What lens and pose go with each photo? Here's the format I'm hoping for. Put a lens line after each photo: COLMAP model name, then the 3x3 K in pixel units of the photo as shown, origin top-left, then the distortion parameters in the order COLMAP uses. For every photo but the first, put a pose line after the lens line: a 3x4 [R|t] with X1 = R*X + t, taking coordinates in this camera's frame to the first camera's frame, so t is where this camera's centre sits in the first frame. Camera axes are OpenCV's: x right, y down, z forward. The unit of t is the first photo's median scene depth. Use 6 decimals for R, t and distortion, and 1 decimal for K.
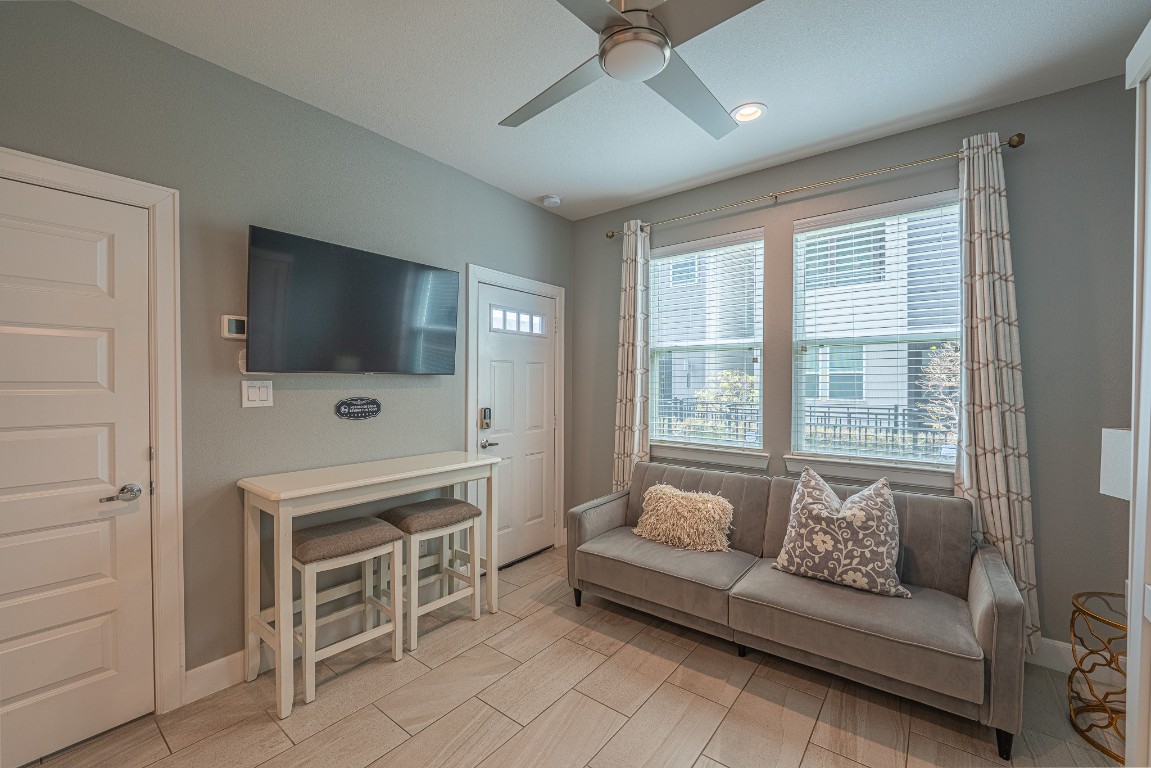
lens RADIAL K [[460.0, 0, 579.0], [0, 460.0, 386.6], [0, 0, 1]] dist [-0.014794, -0.000460]
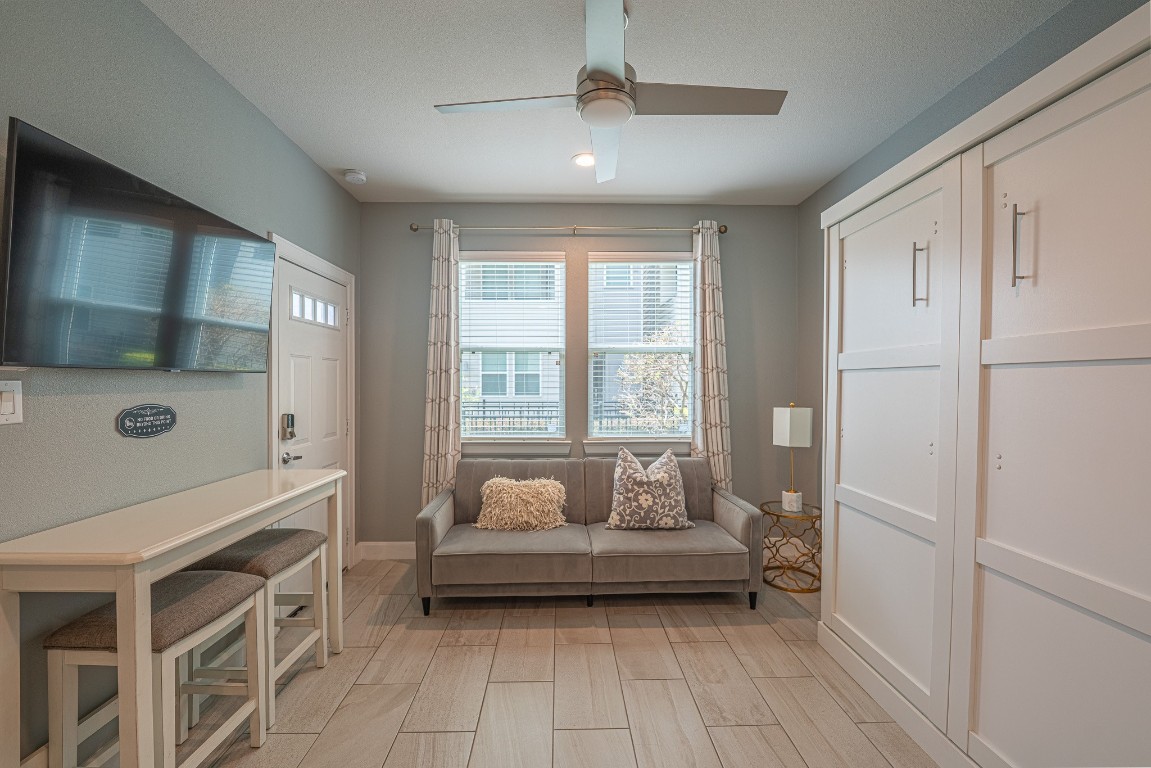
lens RADIAL K [[460.0, 0, 579.0], [0, 460.0, 386.6], [0, 0, 1]] dist [-0.014794, -0.000460]
pose [[0.773770, -0.008626, 0.633408, -0.432132], [0.007032, 0.999963, 0.005027, -0.002657], [-0.633428, 0.000564, 0.773802, 0.069731]]
